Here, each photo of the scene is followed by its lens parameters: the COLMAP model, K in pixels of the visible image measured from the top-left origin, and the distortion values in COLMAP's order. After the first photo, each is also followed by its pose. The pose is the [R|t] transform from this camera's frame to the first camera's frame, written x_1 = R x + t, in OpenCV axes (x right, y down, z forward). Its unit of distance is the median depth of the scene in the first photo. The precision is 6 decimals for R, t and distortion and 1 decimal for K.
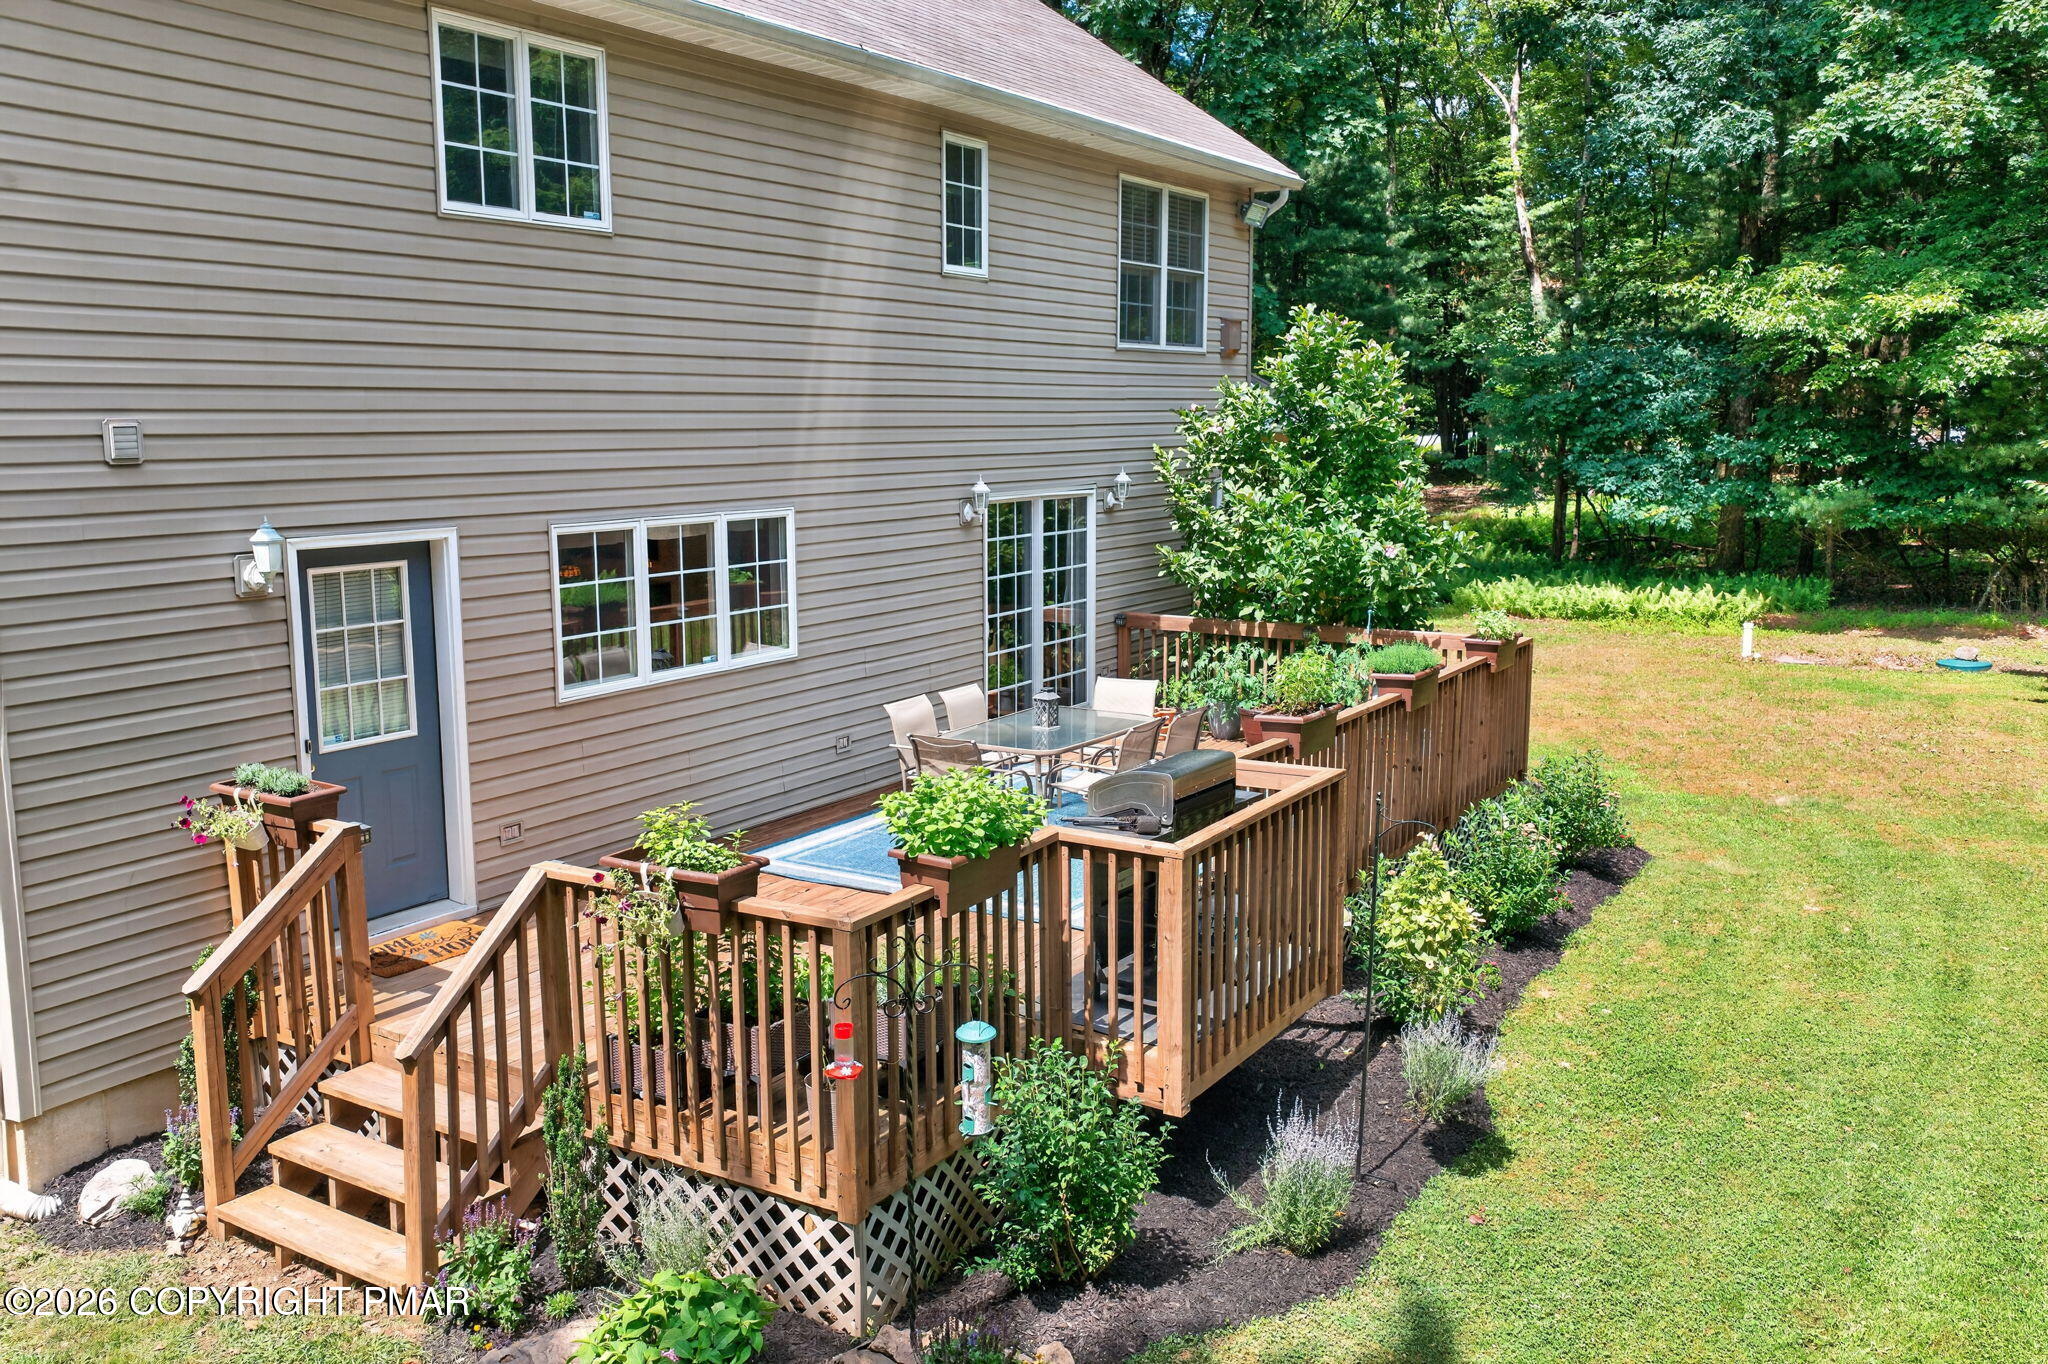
lens RADIAL K [[1693.4, 0, 1024.0], [0, 1693.4, 682.0], [0, 0, 1]] dist [0.028844, -0.006415]
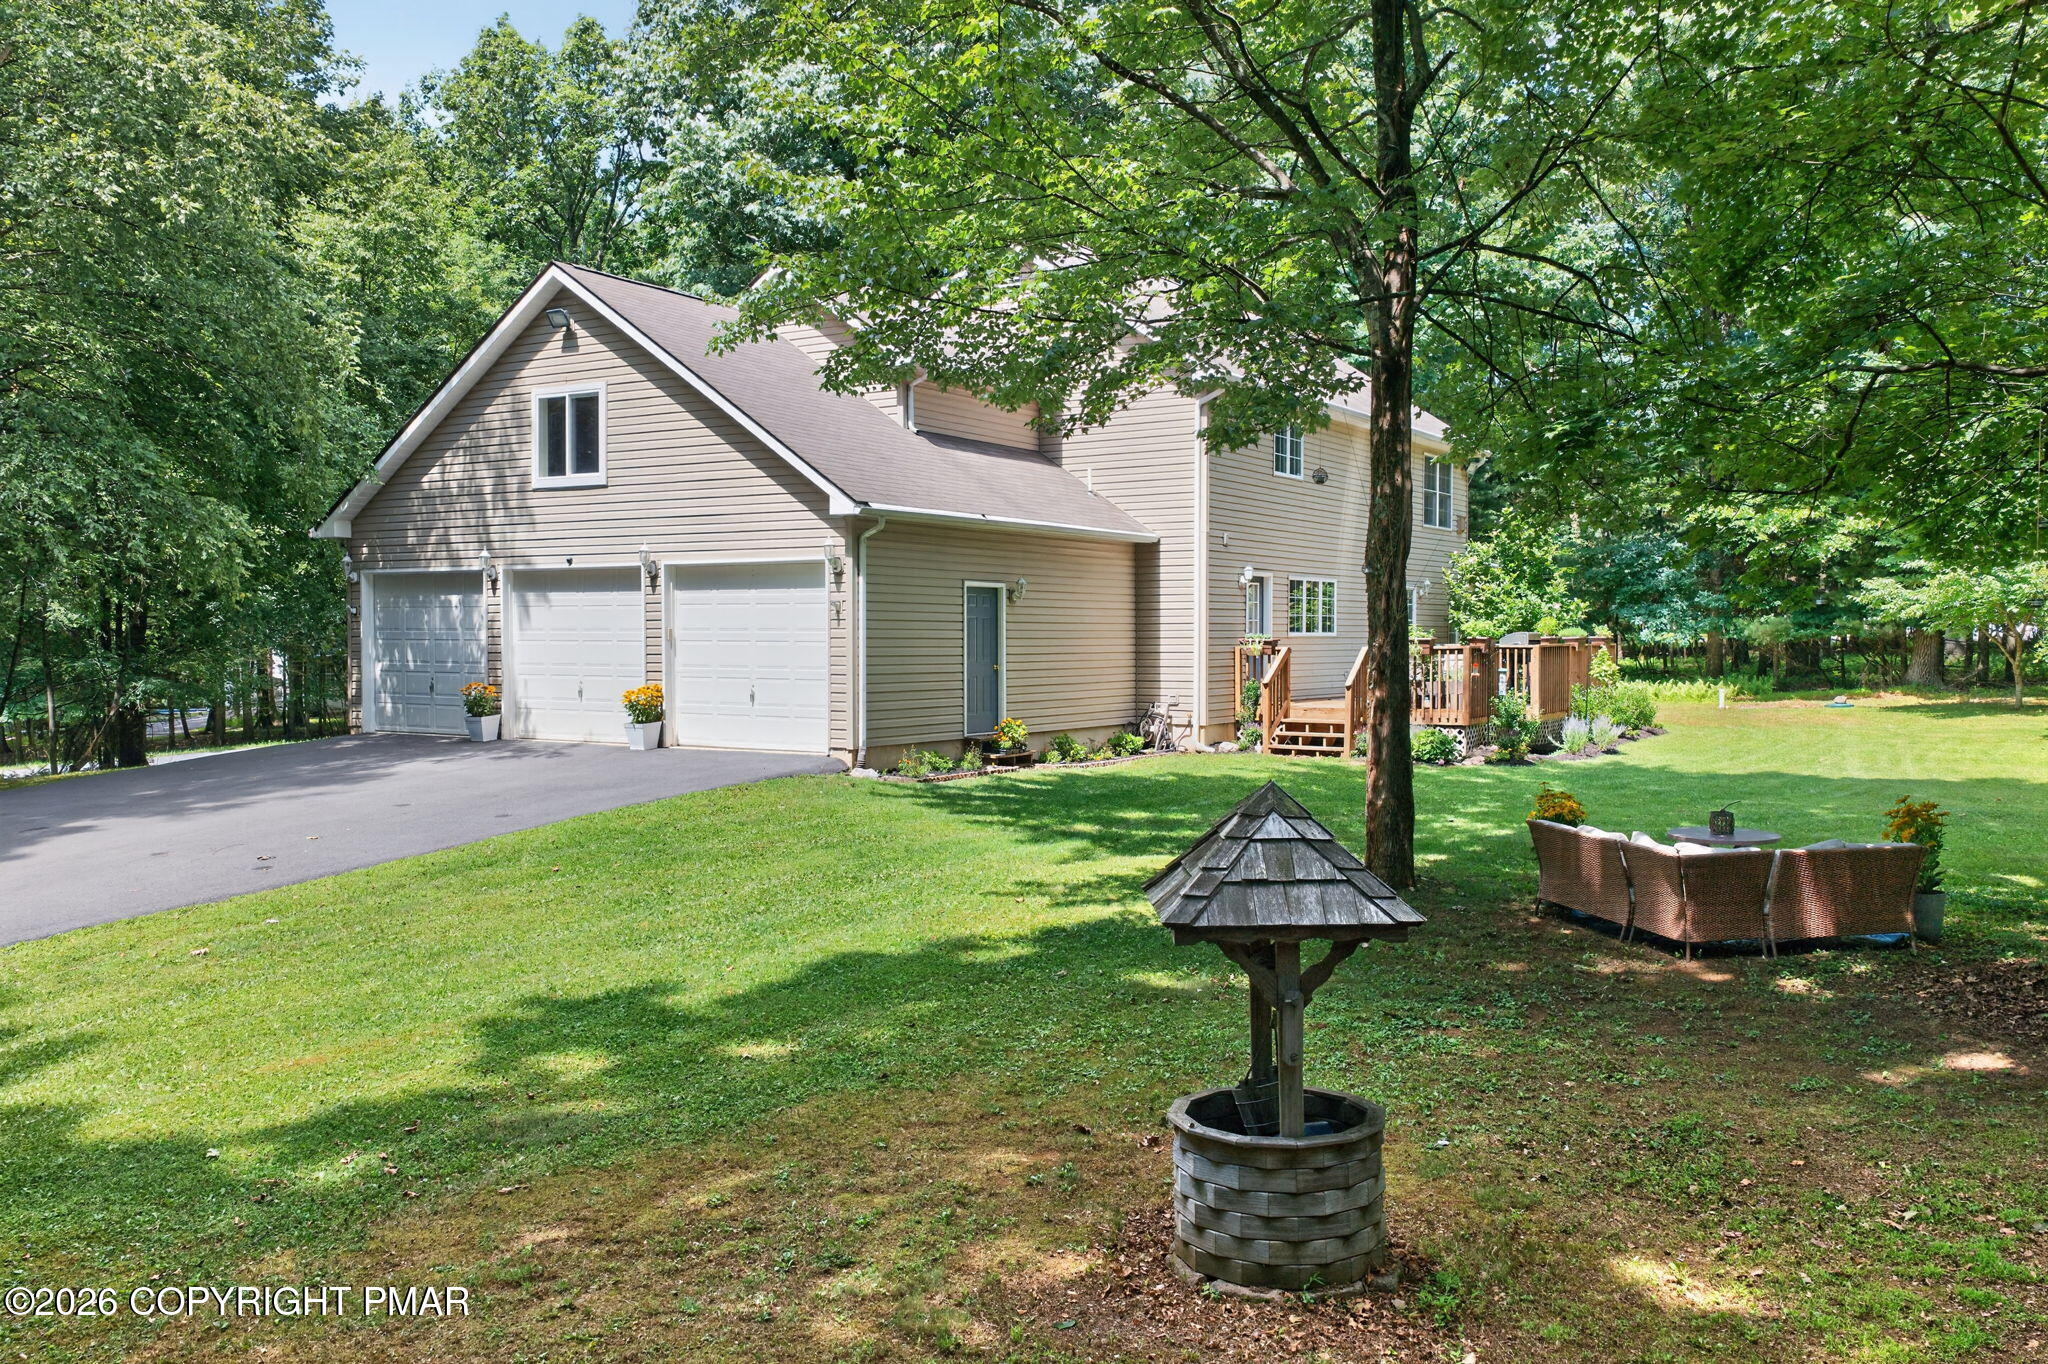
lens RADIAL K [[1693.4, 0, 1024.0], [0, 1693.4, 682.0], [0, 0, 1]] dist [0.028844, -0.006415]
pose [[0.999957, 0.001515, -0.009170, -0.470482], [-0.002715, 0.991205, -0.132305, 0.319503], [0.008889, 0.132324, 0.991167, -1.261167]]
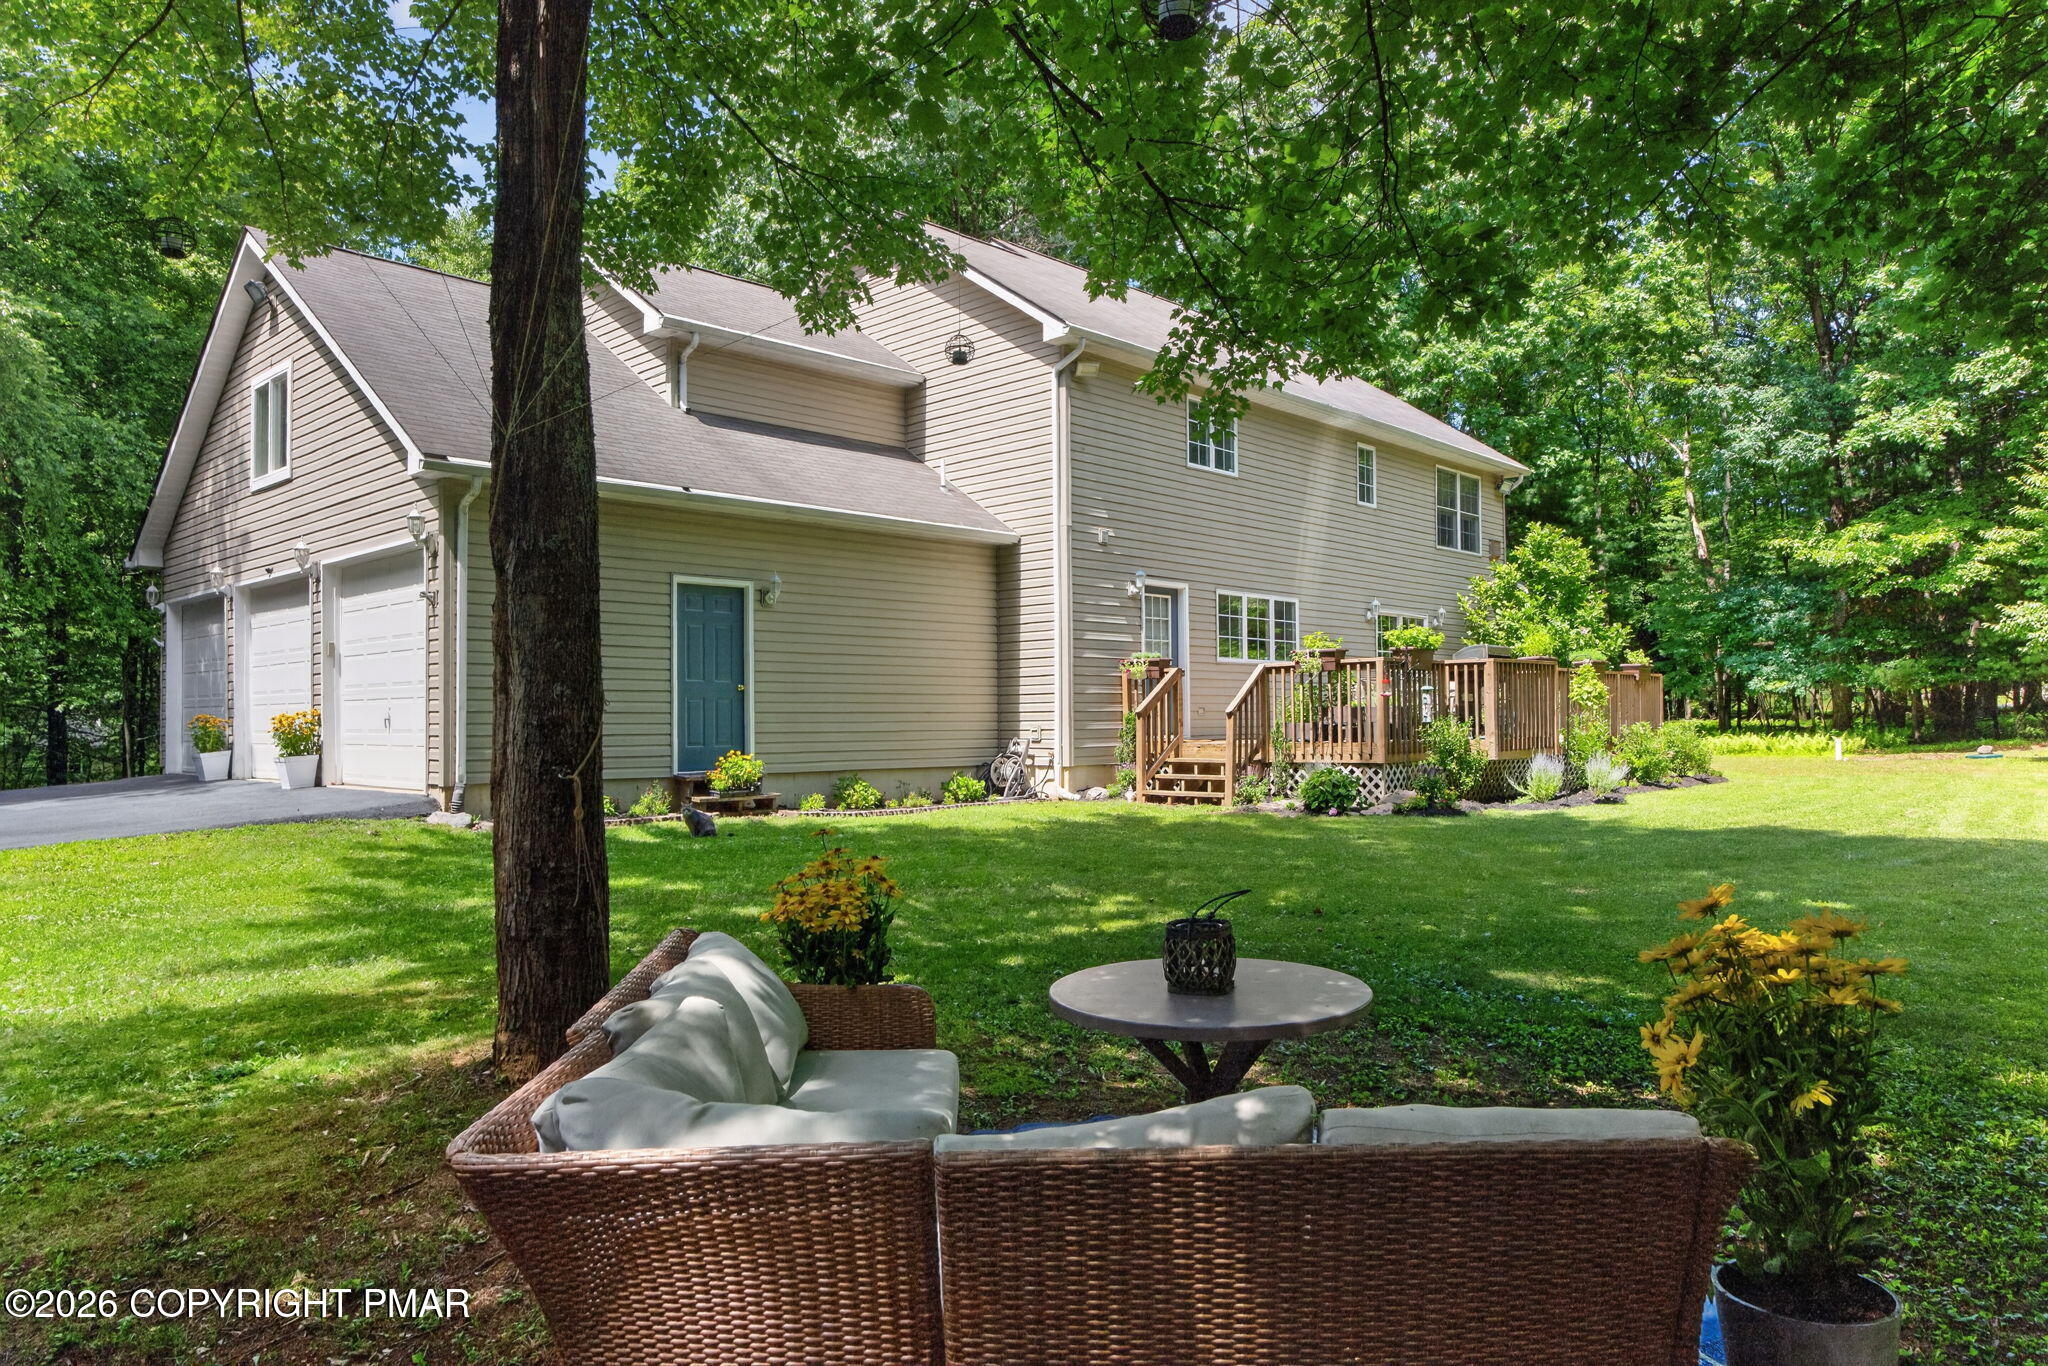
lens RADIAL K [[1352.5, 0, 1020.4], [0, 1352.5, 696.7], [0, 0, 1]] dist [-0.028678, 0.030840]
pose [[0.978185, -0.010983, -0.207444, -0.098933], [-0.026262, 0.984051, -0.175938, 0.273252], [0.206068, 0.177548, 0.962296, -0.610411]]
